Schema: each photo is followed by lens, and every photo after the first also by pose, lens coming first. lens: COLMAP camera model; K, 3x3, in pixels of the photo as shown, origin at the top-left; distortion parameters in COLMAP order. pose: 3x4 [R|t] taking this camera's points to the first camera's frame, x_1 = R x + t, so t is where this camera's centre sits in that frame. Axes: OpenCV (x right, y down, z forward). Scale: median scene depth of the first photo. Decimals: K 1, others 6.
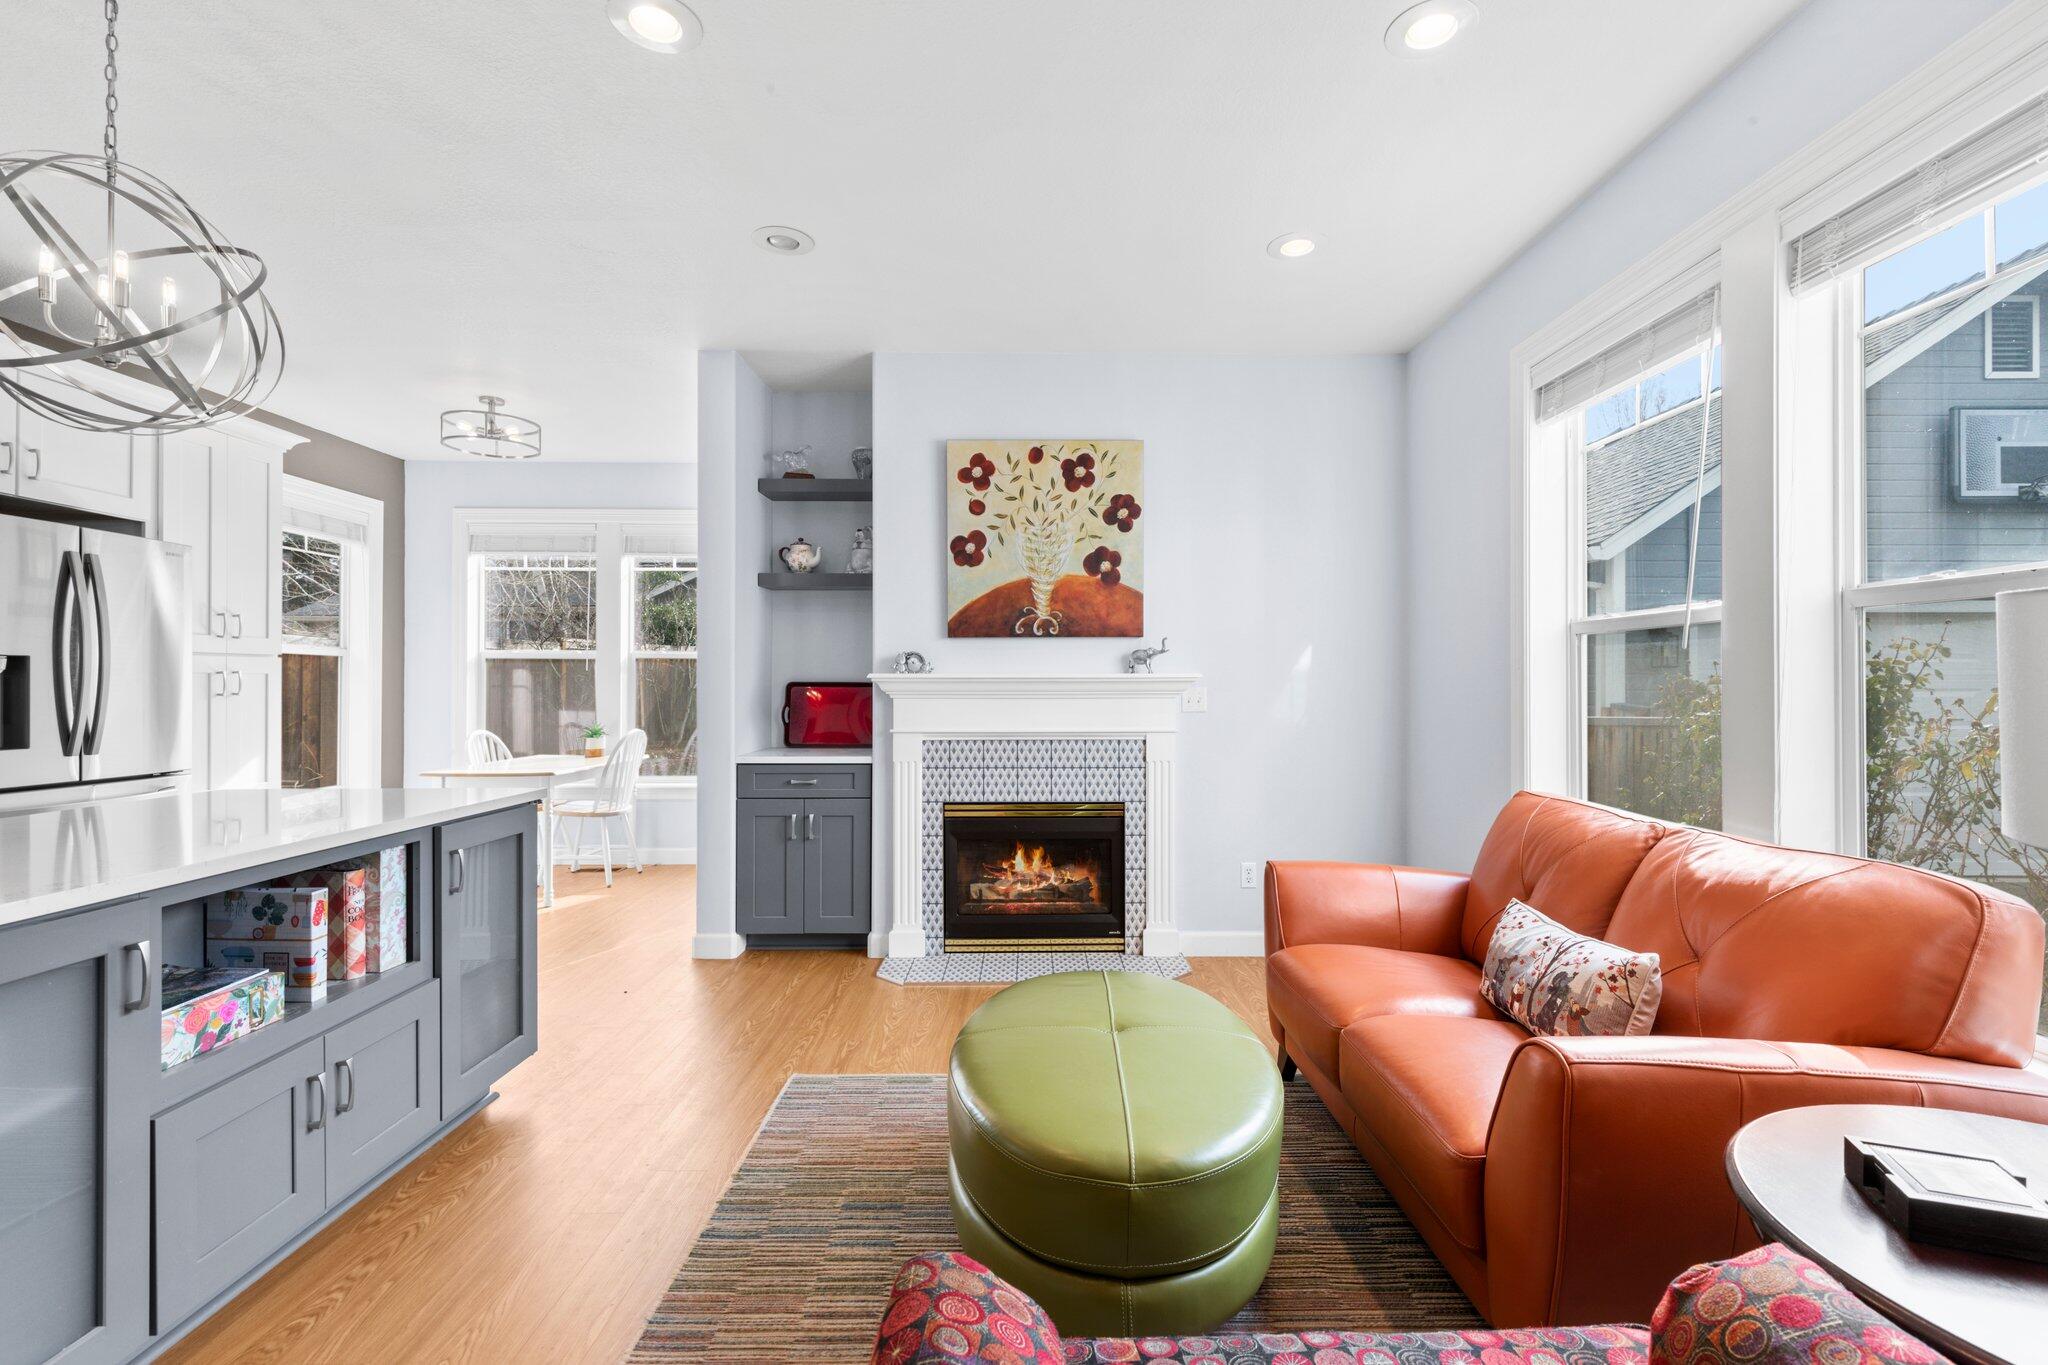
lens RADIAL K [[914.3, 0, 1036.0], [0, 914.3, 682.7], [0, 0, 1]] dist [0.007634, -0.000941]
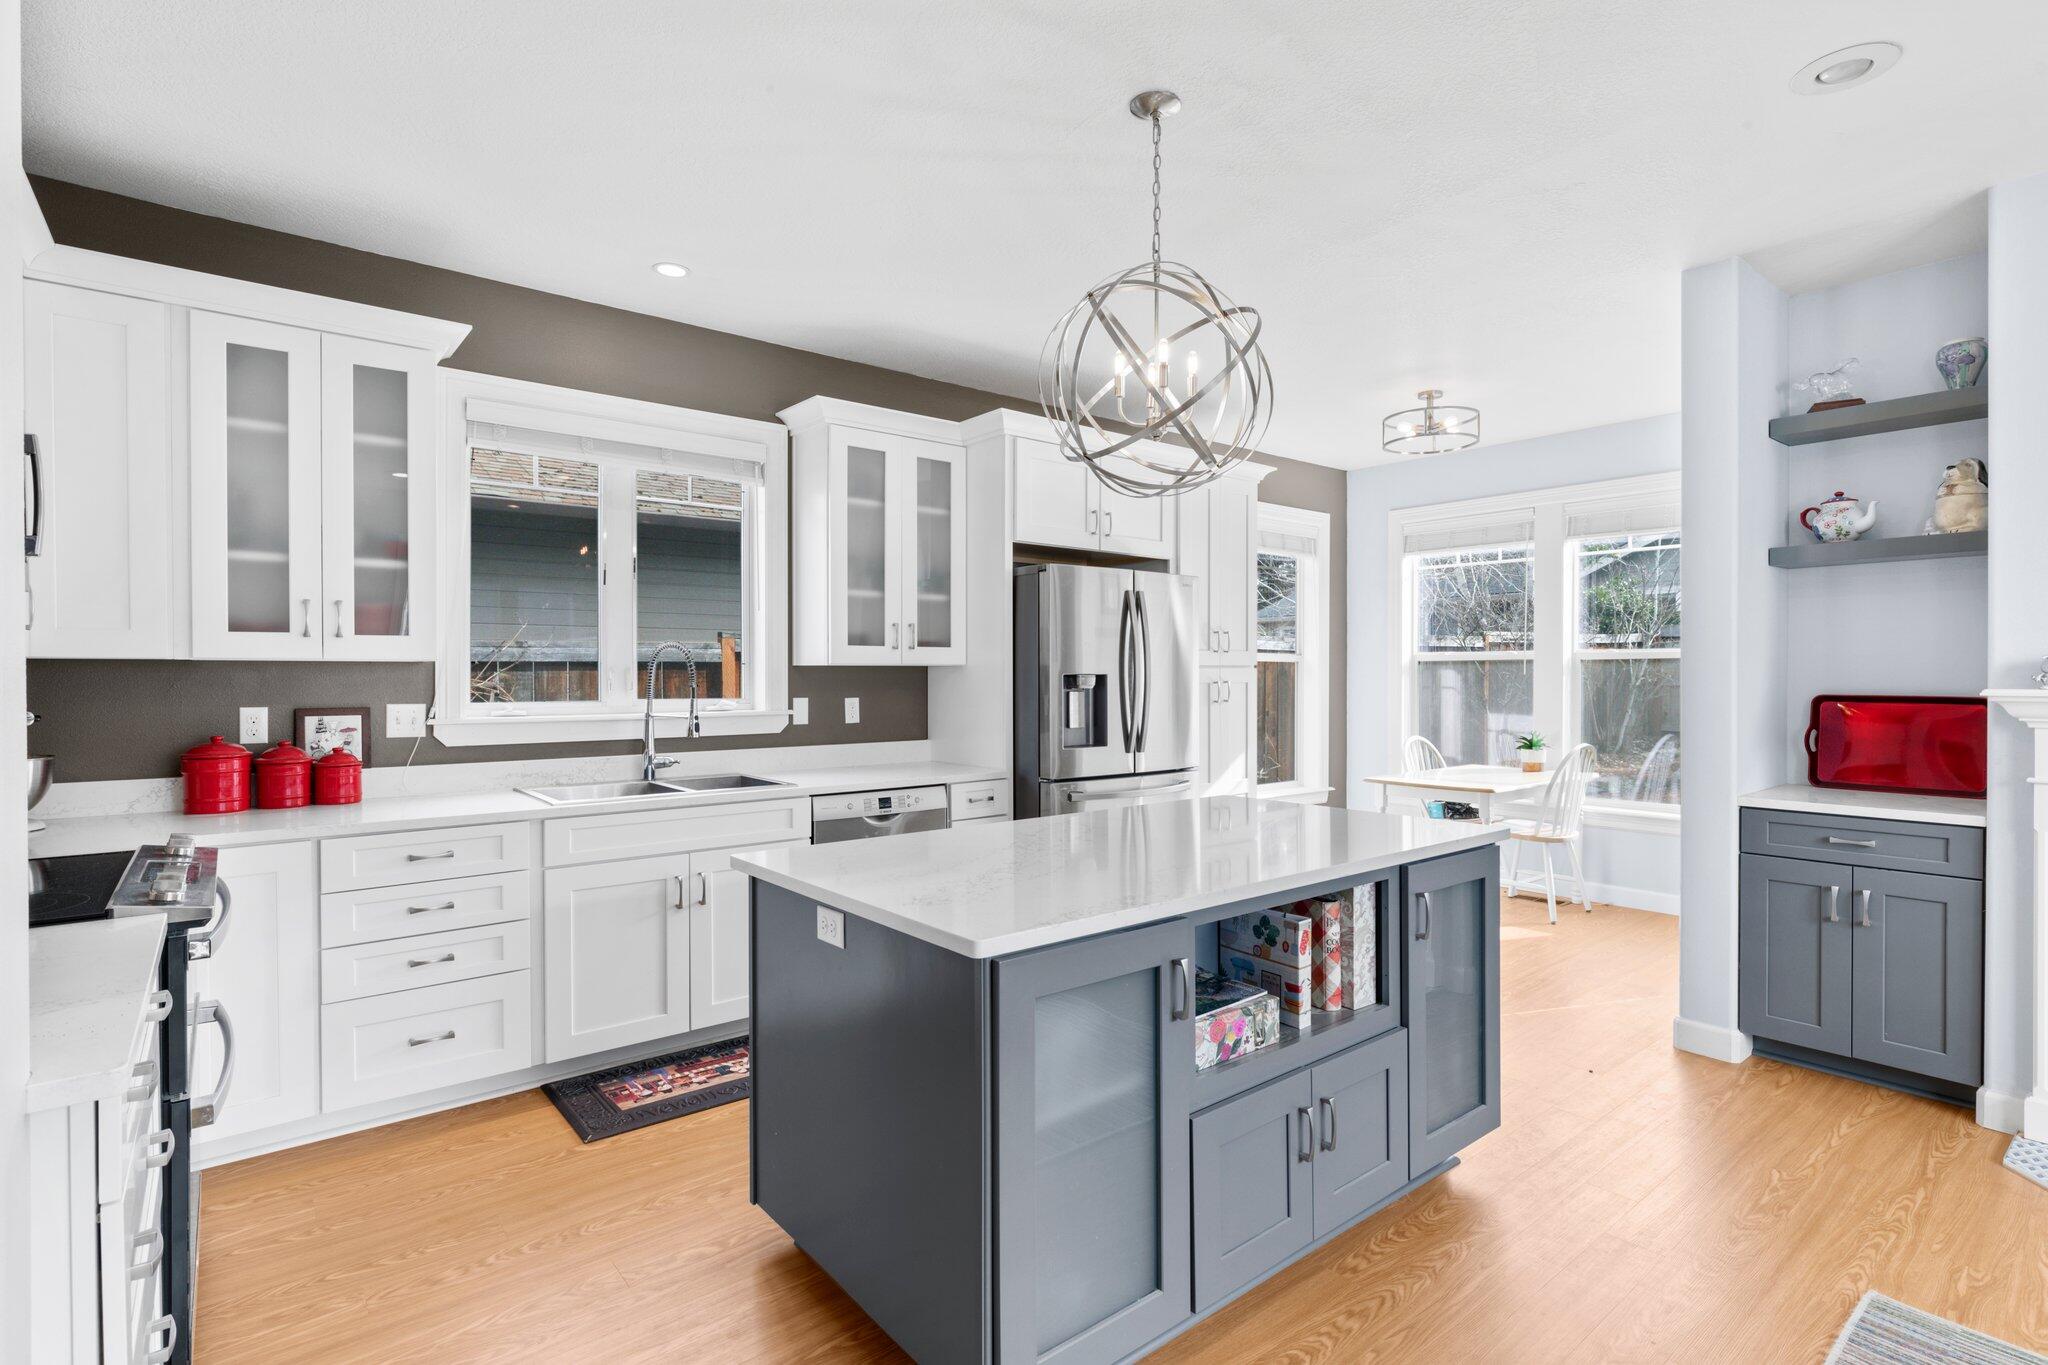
lens RADIAL K [[984.6, 0, 1037.8], [0, 984.6, 677.6], [0, 0, 1]] dist [-0.006793, -0.000097]
pose [[0.625857, 0.000030, -0.779937, -0.060876], [0.004602, 0.999982, 0.003731, -0.022840], [0.779924, -0.005924, 0.625846, 0.048397]]
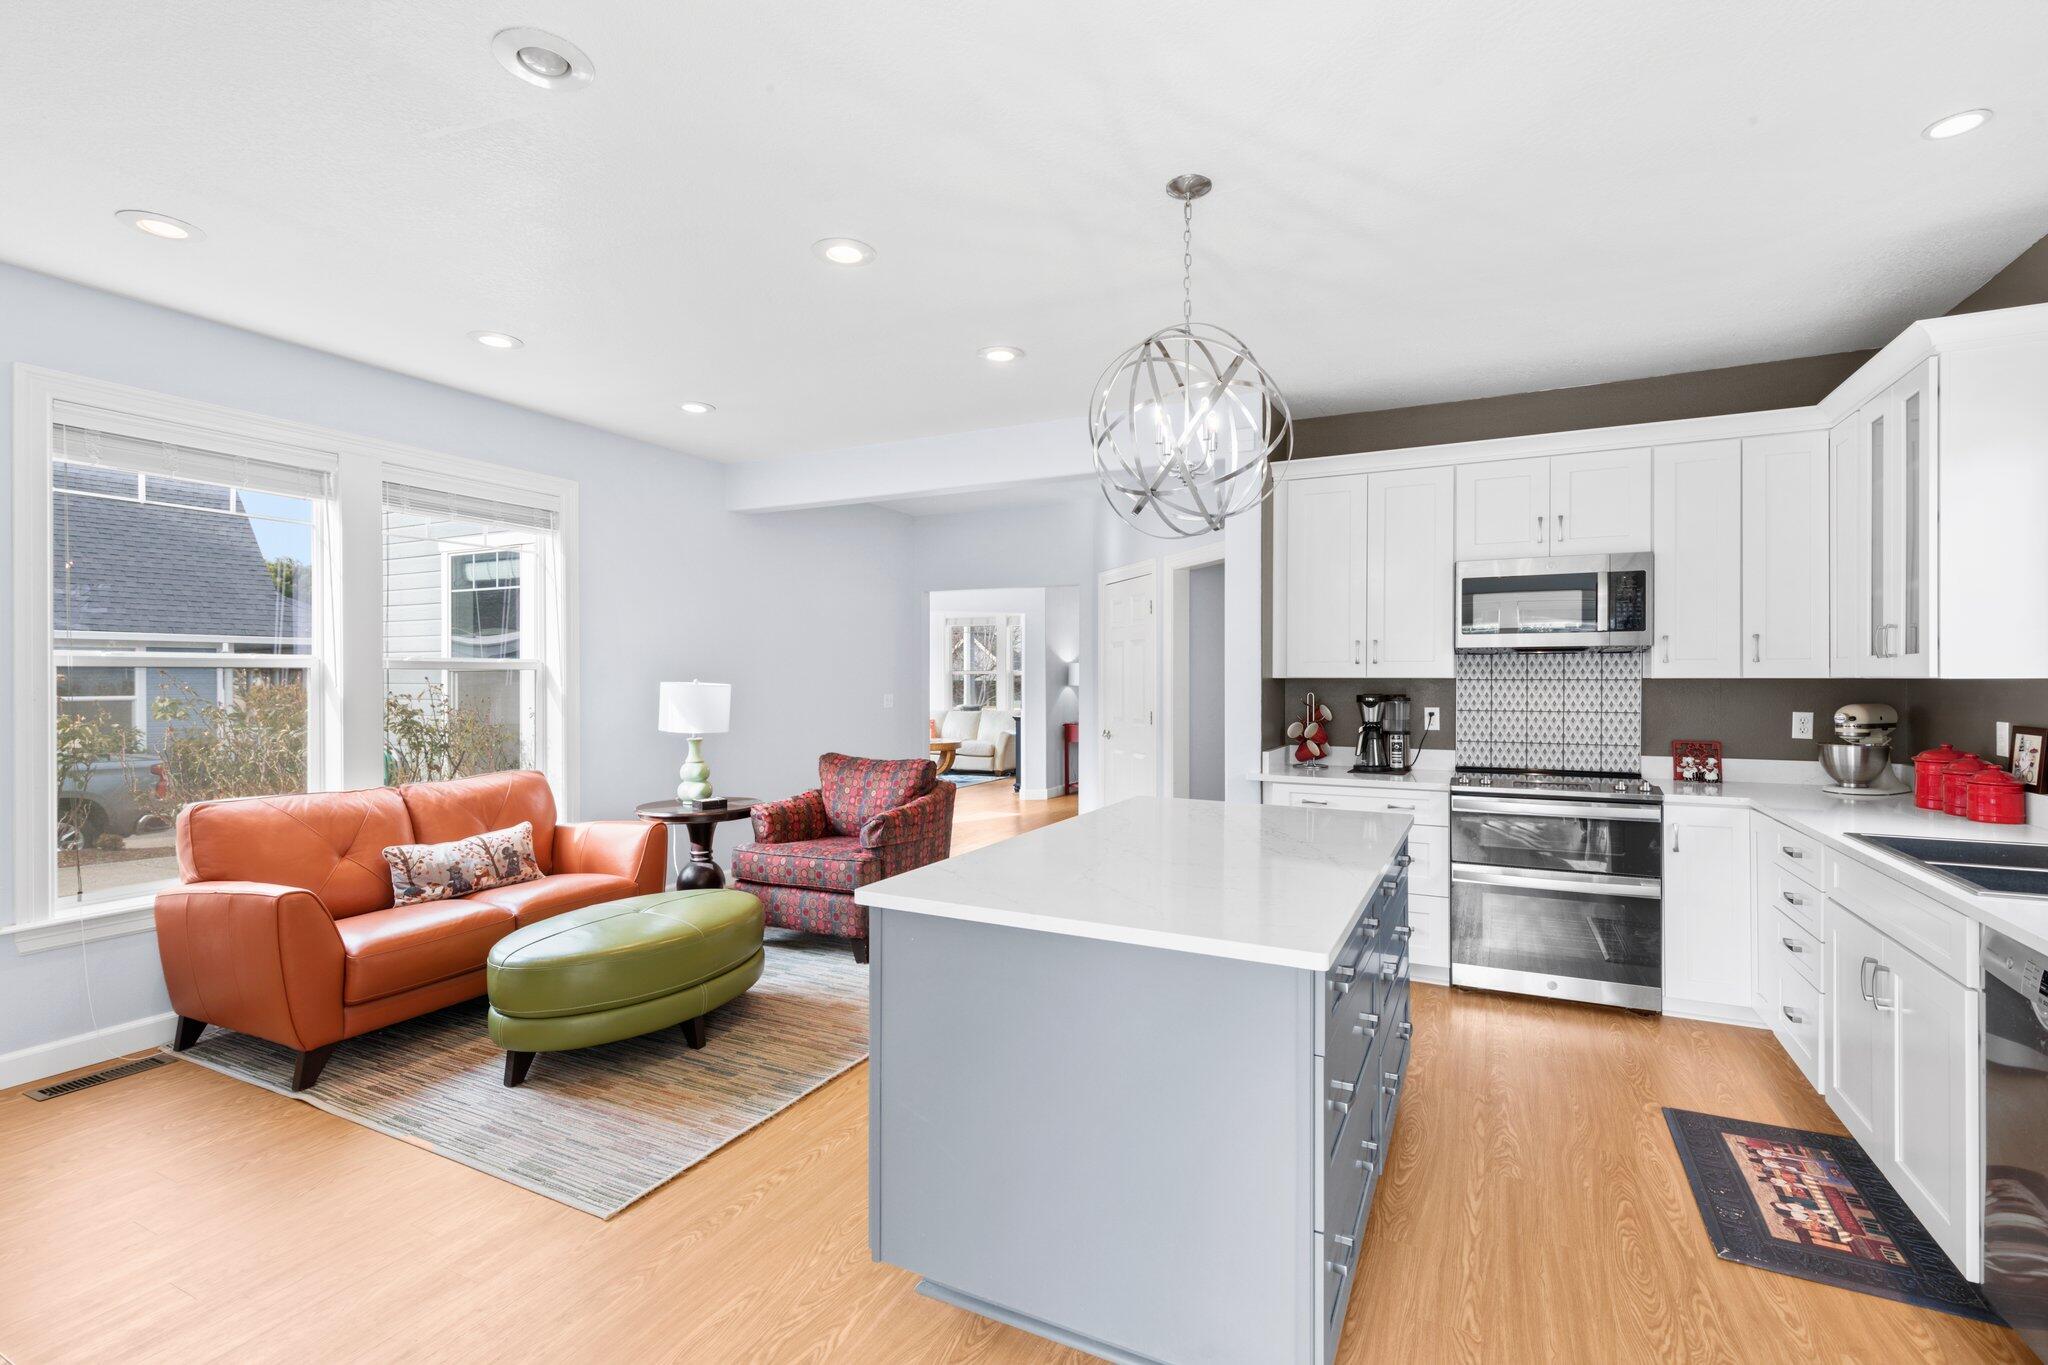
lens RADIAL K [[914.3, 0, 1037.9], [0, 914.3, 681.0], [0, 0, 1]] dist [0.007634, -0.000941]
pose [[-0.886657, -0.002734, 0.462420, -0.688075], [-0.004073, 0.999990, -0.001898, -0.028585], [-0.462410, -0.003566, -0.886659, 1.093185]]
